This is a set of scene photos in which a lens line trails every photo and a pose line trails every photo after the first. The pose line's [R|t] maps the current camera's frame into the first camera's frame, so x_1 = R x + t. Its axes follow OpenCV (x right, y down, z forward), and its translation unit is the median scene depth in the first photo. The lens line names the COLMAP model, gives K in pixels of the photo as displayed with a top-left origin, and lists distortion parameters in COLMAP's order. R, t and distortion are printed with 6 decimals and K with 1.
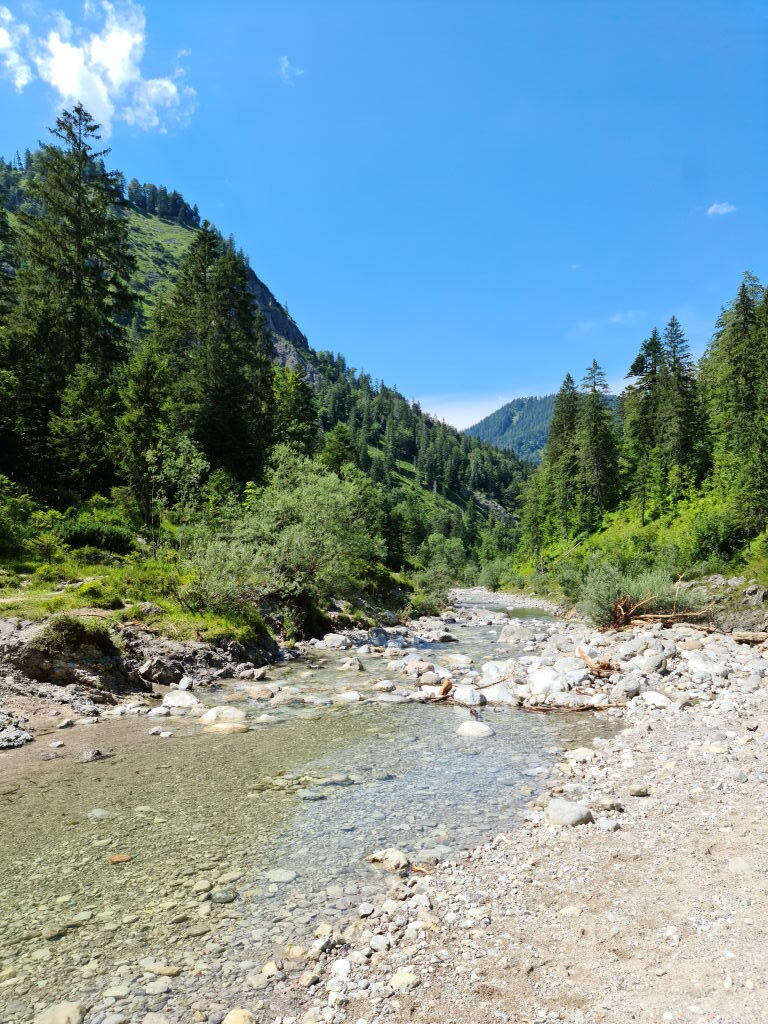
lens RADIAL K [[909.2, 0, 385.9], [0, 909.2, 515.1], [0, 0, 1]] dist [0.053252, -0.031126]
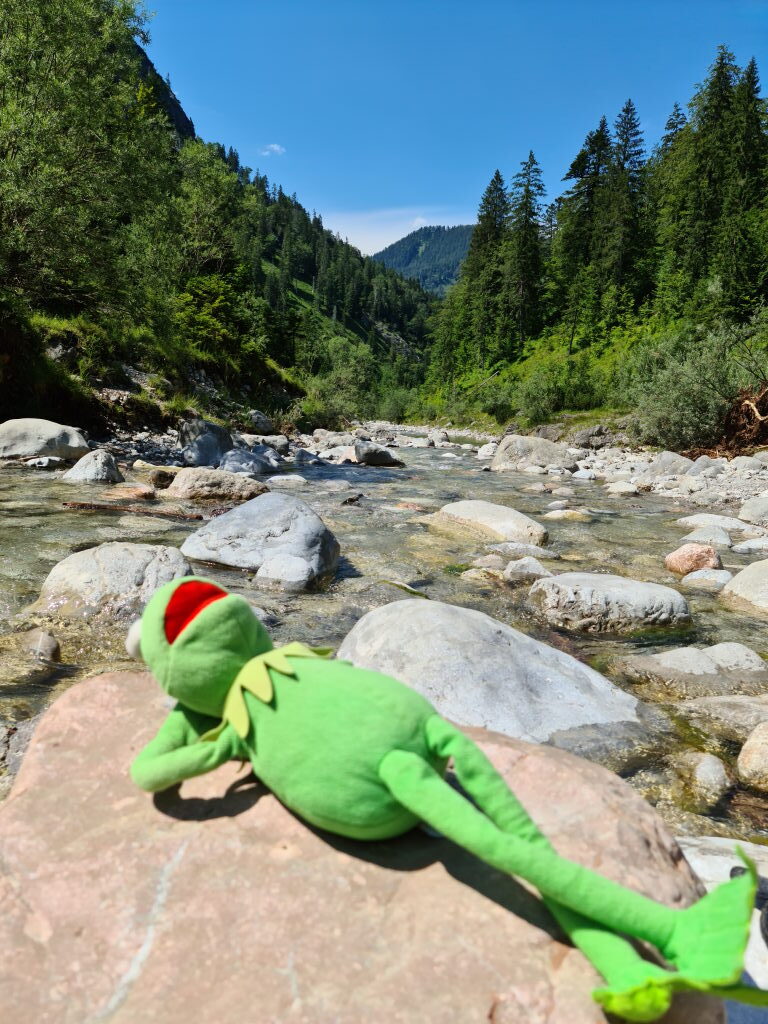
lens RADIAL K [[909.2, 0, 382.2], [0, 909.2, 515.9], [0, 0, 1]] dist [0.053252, -0.031126]
pose [[0.992958, 0.030075, 0.114584, 0.004271], [-0.049995, 0.983270, 0.175160, 0.017741], [-0.107399, -0.179655, 0.977850, 0.117345]]
